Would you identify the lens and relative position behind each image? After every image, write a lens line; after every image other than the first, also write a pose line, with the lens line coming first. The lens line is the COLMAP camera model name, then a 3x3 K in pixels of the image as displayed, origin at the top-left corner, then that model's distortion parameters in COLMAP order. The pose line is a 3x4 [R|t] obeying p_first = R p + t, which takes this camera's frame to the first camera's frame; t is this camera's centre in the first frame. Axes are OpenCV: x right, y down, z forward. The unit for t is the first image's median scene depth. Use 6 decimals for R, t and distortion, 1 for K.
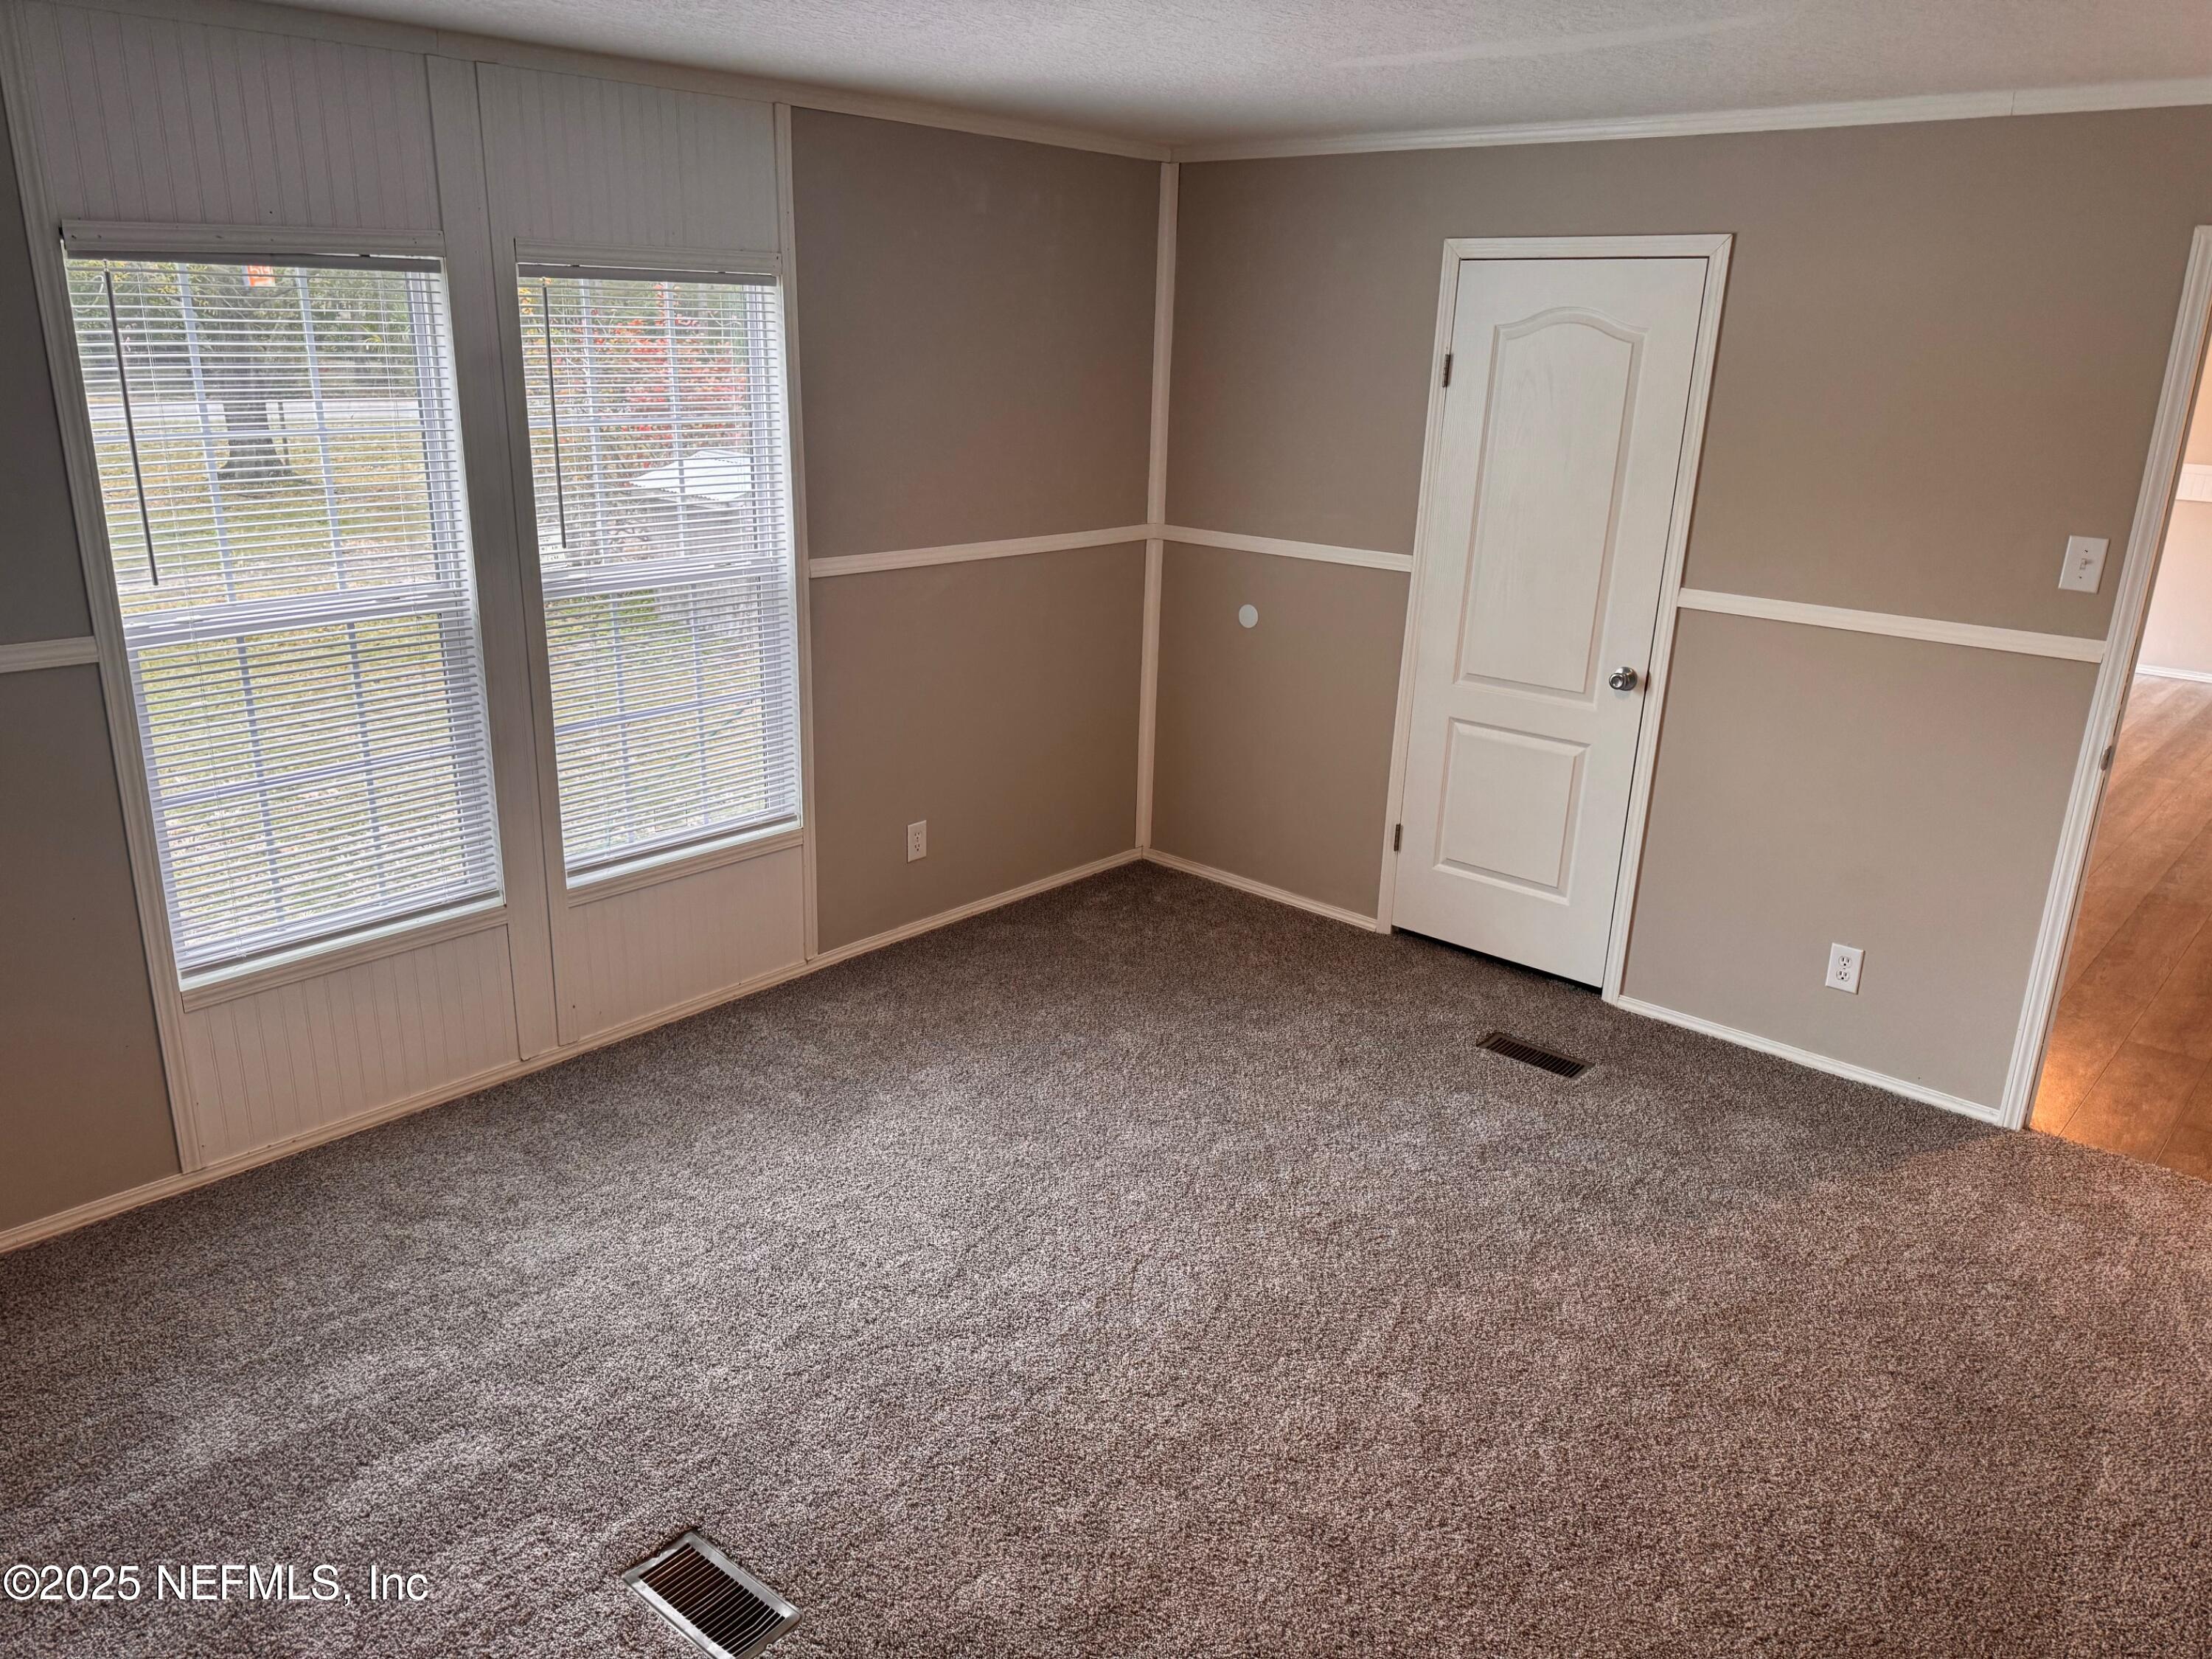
lens RADIAL K [[1549.5, 0, 1061.2], [0, 1549.5, 827.6], [0, 0, 1]] dist [0.009479, 0.002532]
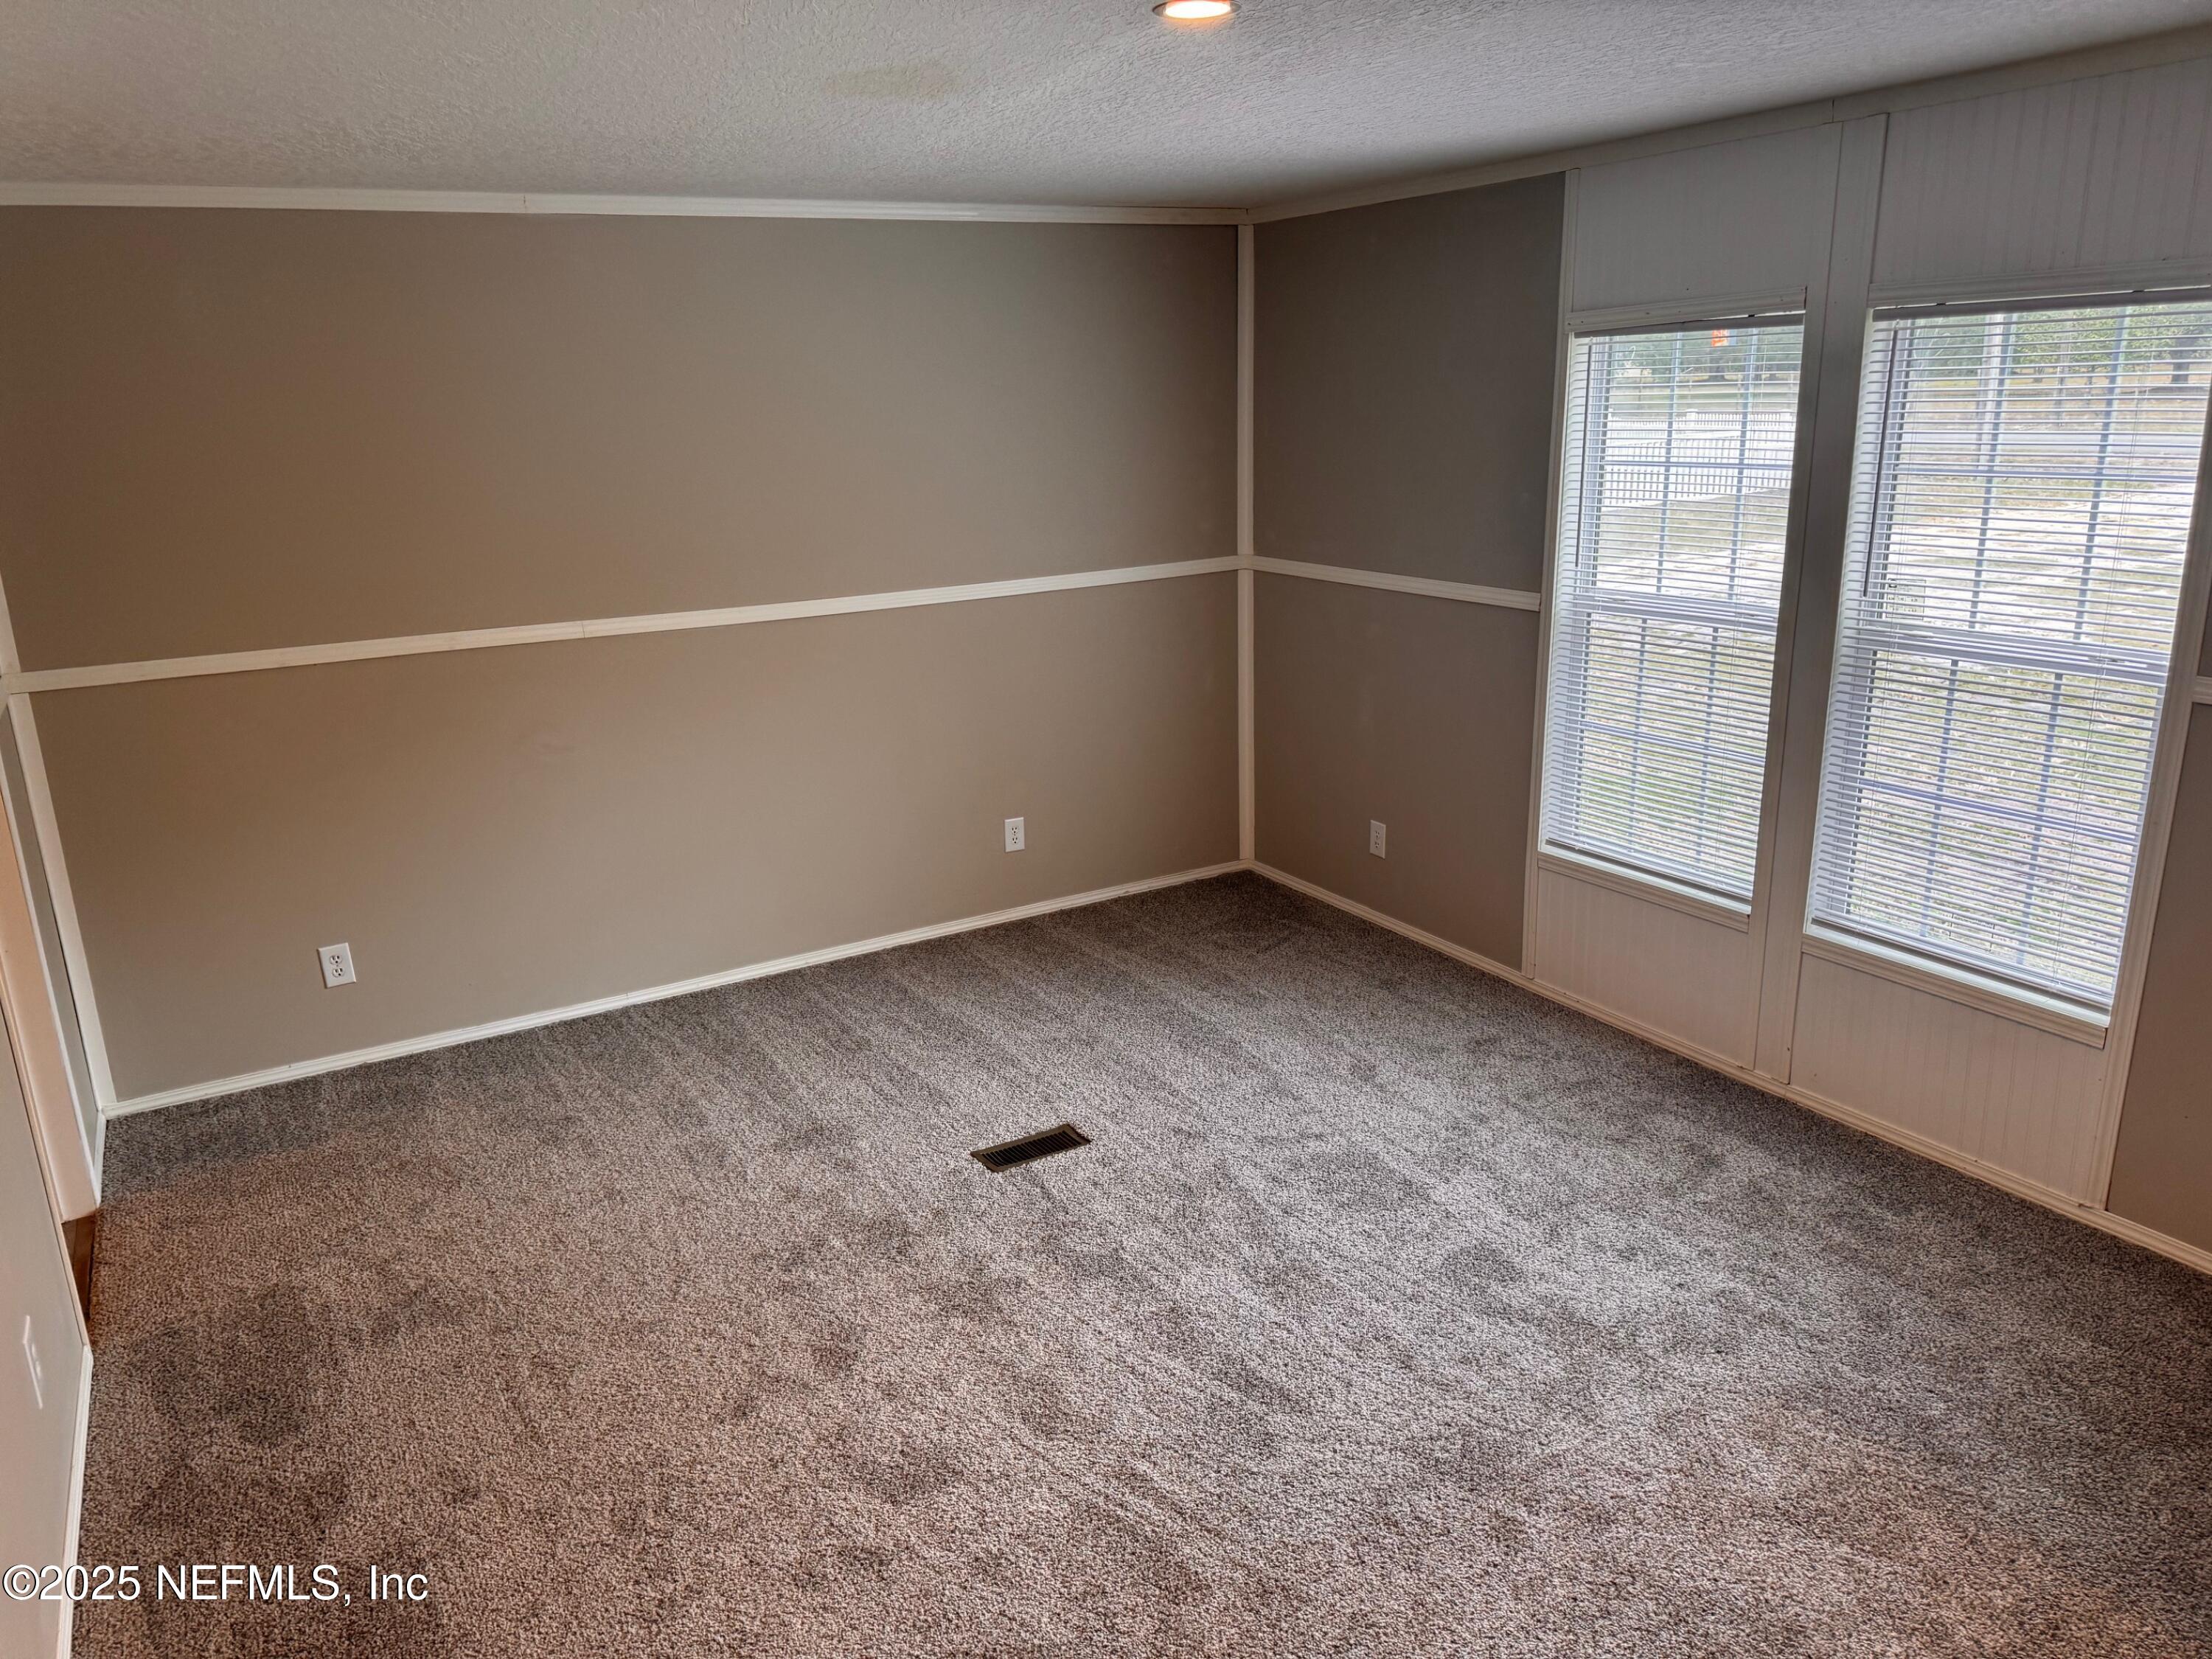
lens RADIAL K [[1549.5, 0, 1061.2], [0, 1549.5, 827.6], [0, 0, 1]] dist [0.009479, 0.002532]
pose [[-0.289630, 0.249993, -0.923915, 0.810118], [-0.272876, 0.903661, 0.330054, -0.246400], [0.917417, 0.347707, -0.193510, 0.823087]]
